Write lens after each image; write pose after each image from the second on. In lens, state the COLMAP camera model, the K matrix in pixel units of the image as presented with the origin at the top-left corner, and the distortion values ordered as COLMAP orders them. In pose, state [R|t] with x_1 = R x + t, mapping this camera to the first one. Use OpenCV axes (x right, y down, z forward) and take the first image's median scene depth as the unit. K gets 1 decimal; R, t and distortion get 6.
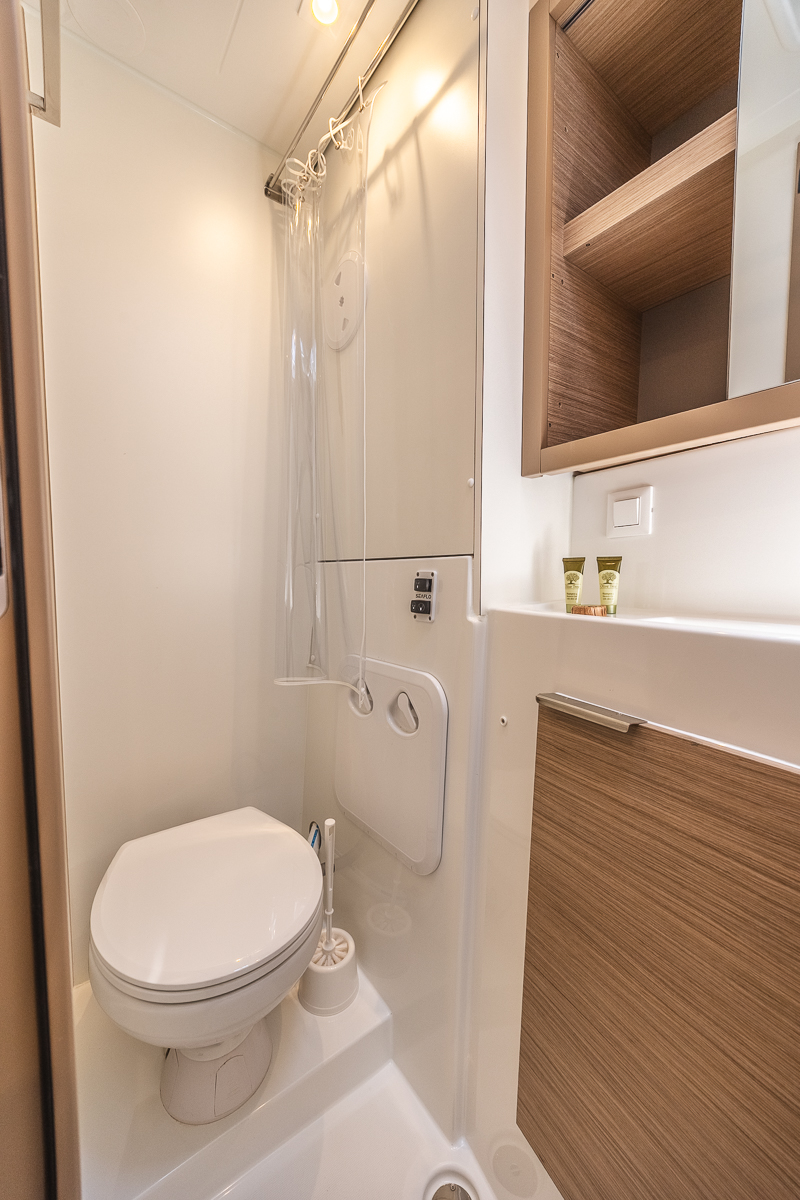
lens RADIAL K [[463.3, 0, 402.9], [0, 463.3, 616.6], [0, 0, 1]] dist [0.004048, 0.000209]
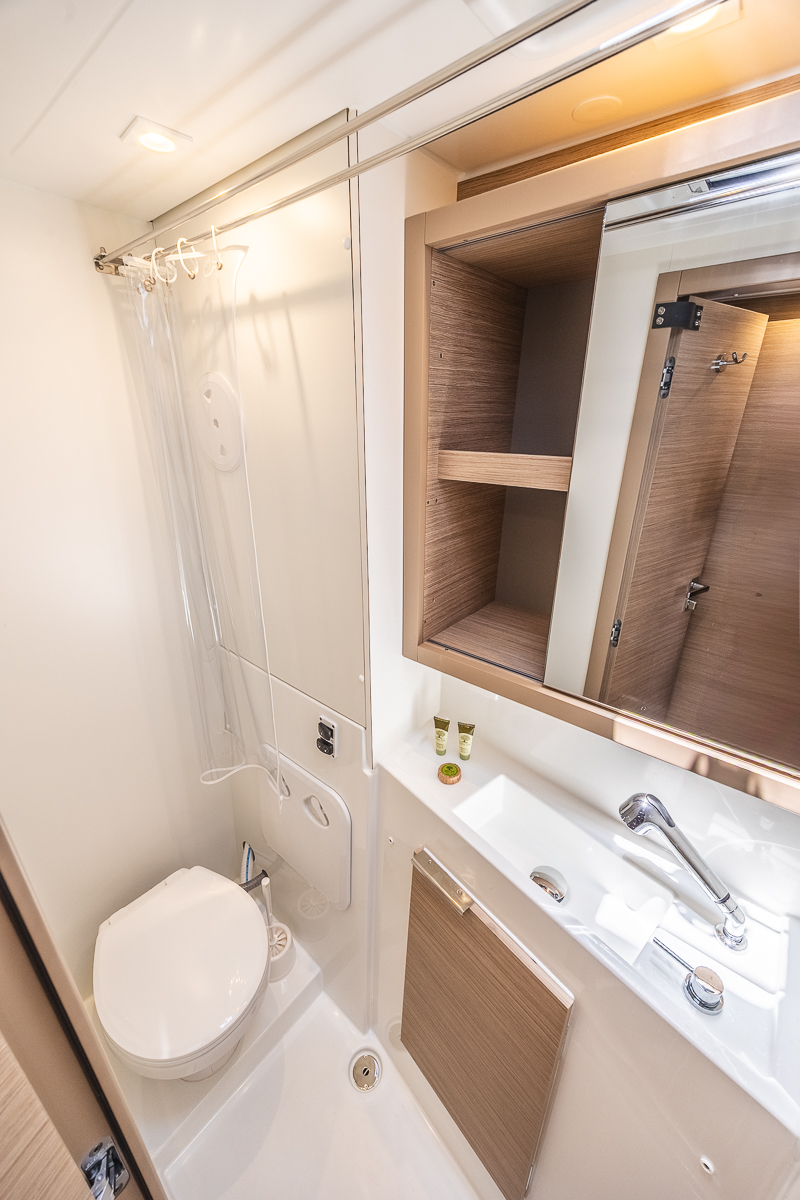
lens RADIAL K [[463.3, 0, 402.9], [0, 463.3, 616.6], [0, 0, 1]] dist [0.004048, 0.000209]
pose [[0.974132, -0.080310, 0.211228, 0.008040], [0.007412, 0.945572, 0.325330, -0.798298], [-0.225859, -0.315348, 0.921707, -0.088643]]
